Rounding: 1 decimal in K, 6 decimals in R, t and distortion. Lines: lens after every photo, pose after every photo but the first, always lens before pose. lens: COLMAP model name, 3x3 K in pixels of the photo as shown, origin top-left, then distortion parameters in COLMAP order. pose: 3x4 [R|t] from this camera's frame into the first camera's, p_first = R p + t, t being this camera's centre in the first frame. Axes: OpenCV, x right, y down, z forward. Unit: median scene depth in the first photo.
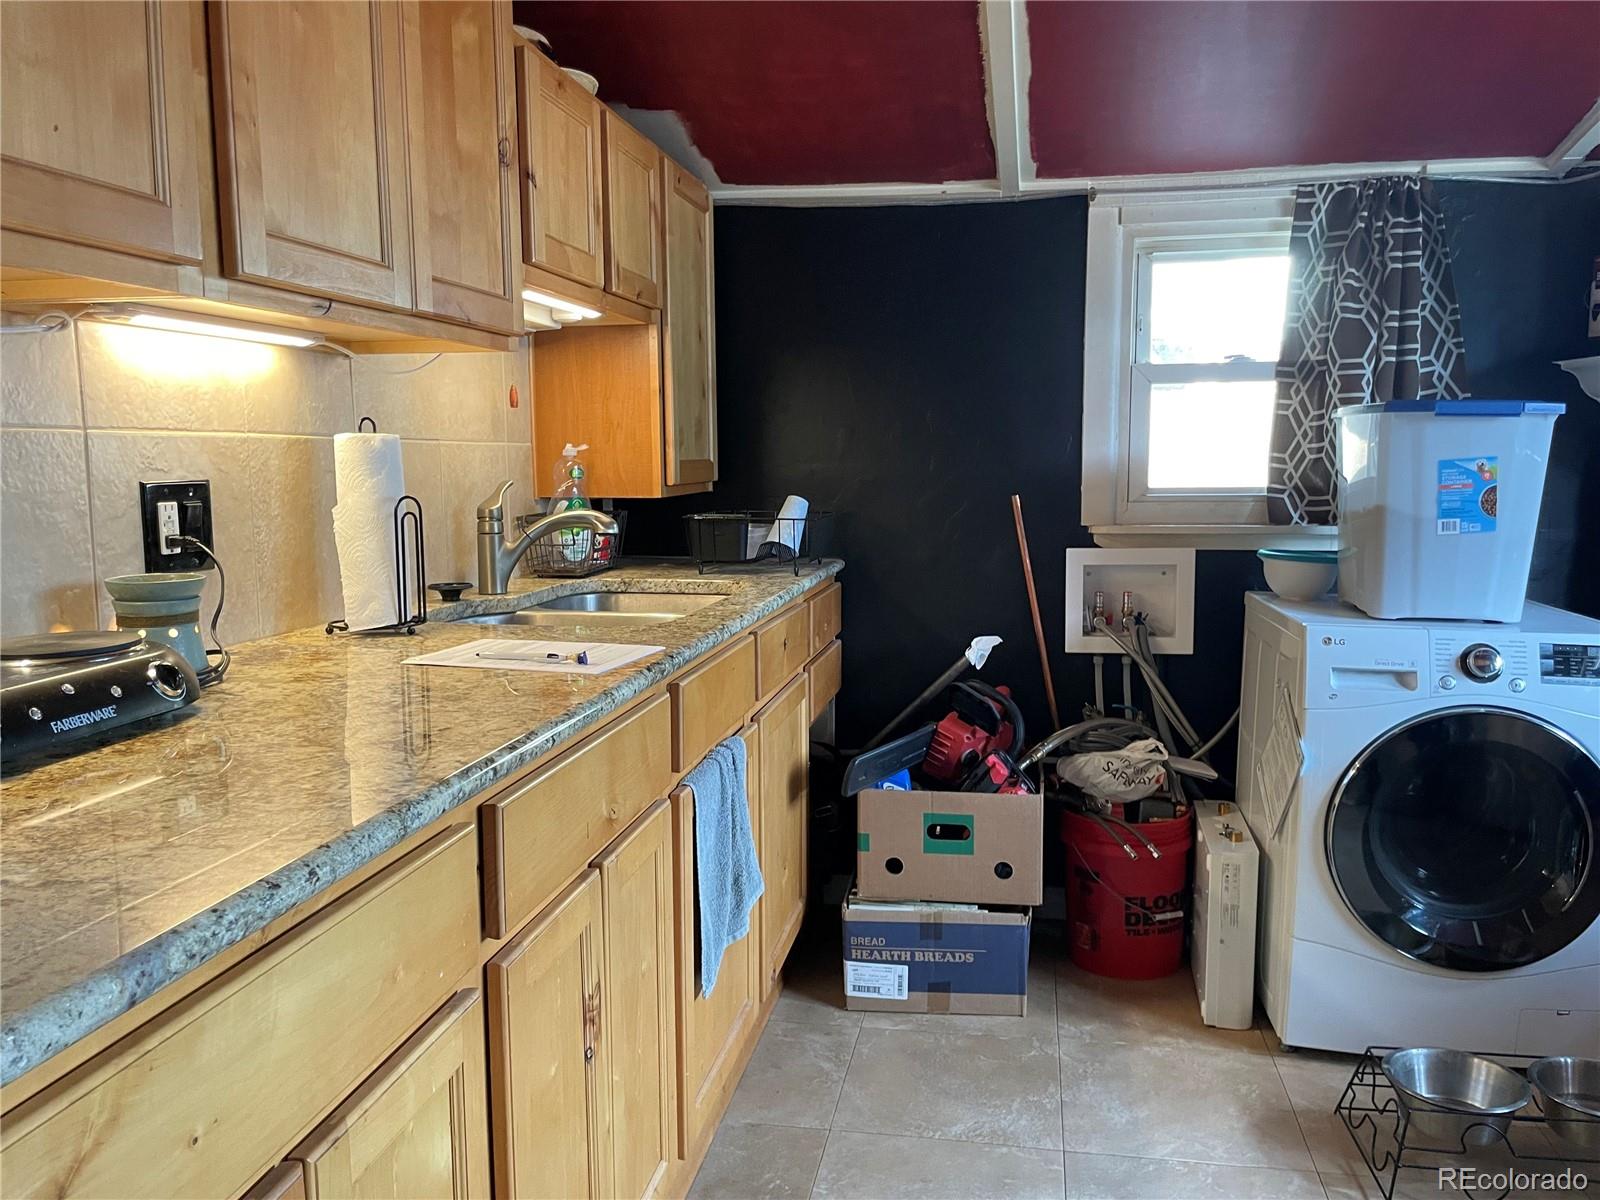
lens RADIAL K [[1171.2, 0, 800.0], [0, 1171.2, 600.0], [0, 0, 1]] dist [0.074618, -0.089033]
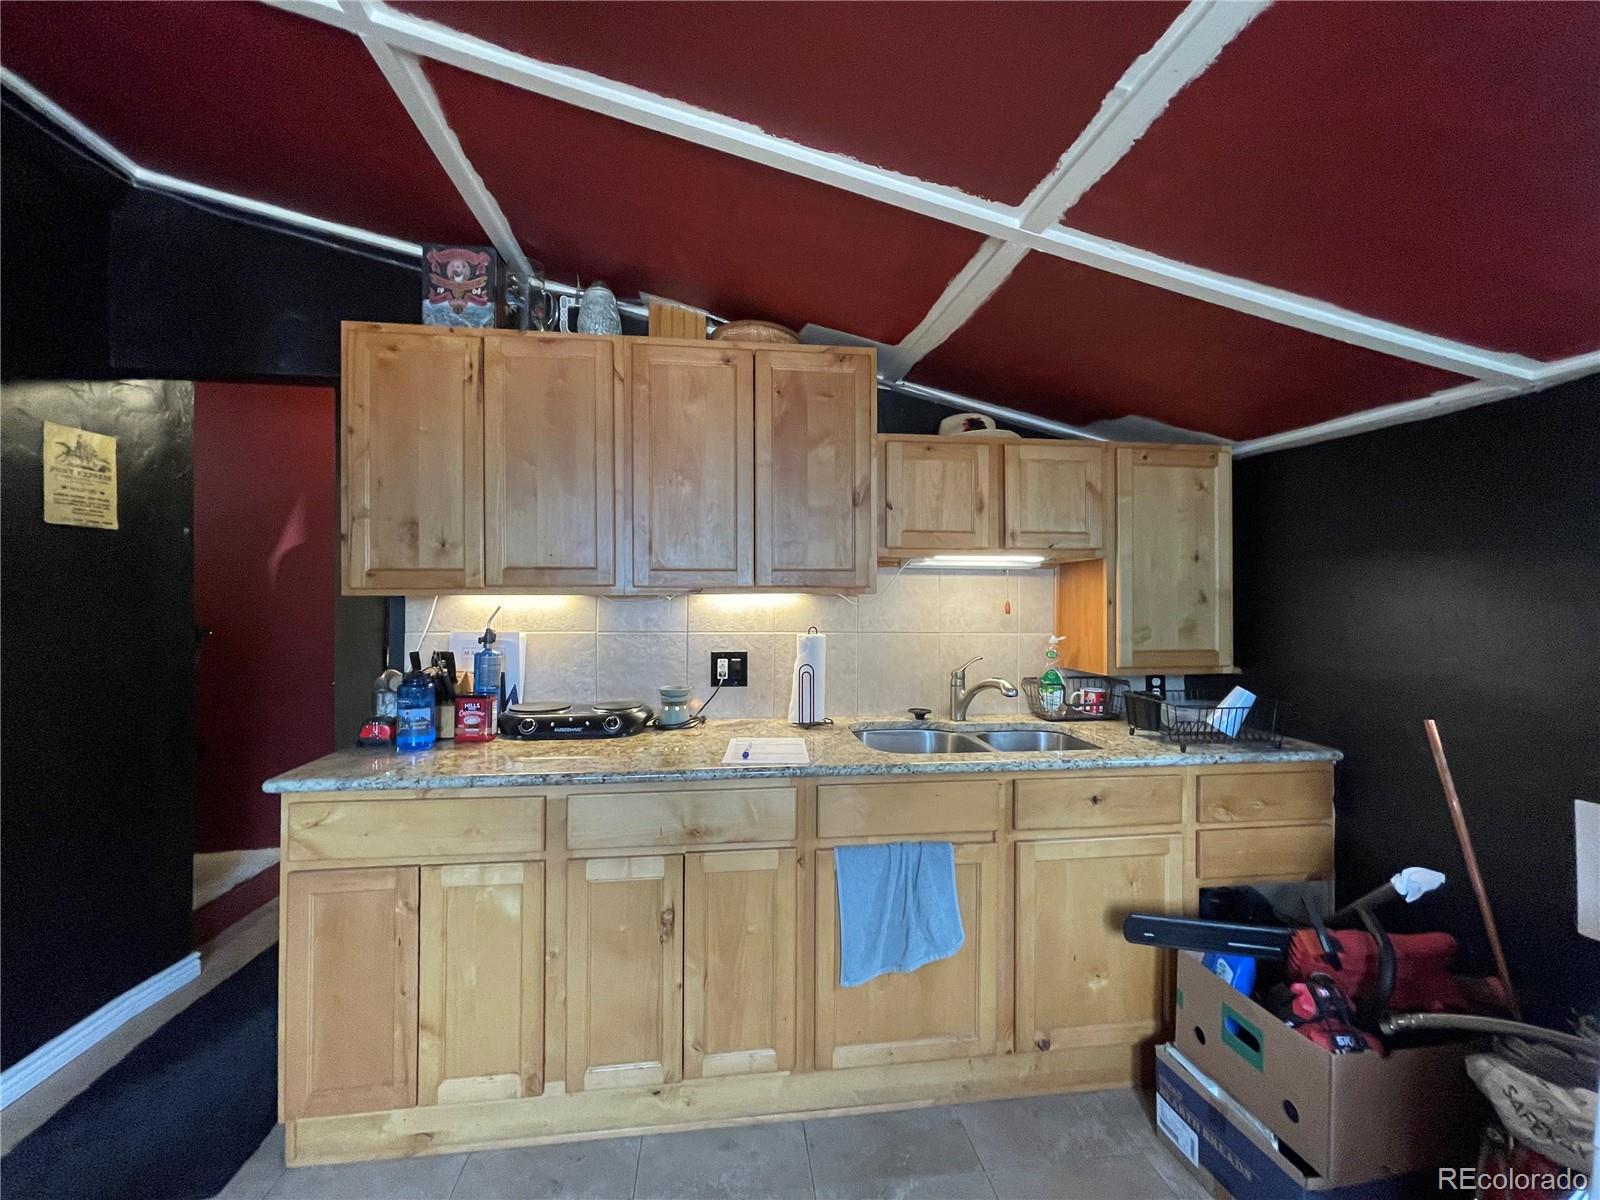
lens RADIAL K [[639.5, 0, 800.0], [0, 639.5, 600.0], [0, 0, 1]] dist [-0.000346, -0.000391]
pose [[0.345768, 0.007873, -0.938287, 0.557640], [-0.127531, 0.991080, -0.038681, -0.117502], [0.929613, 0.133035, 0.343688, 0.431158]]
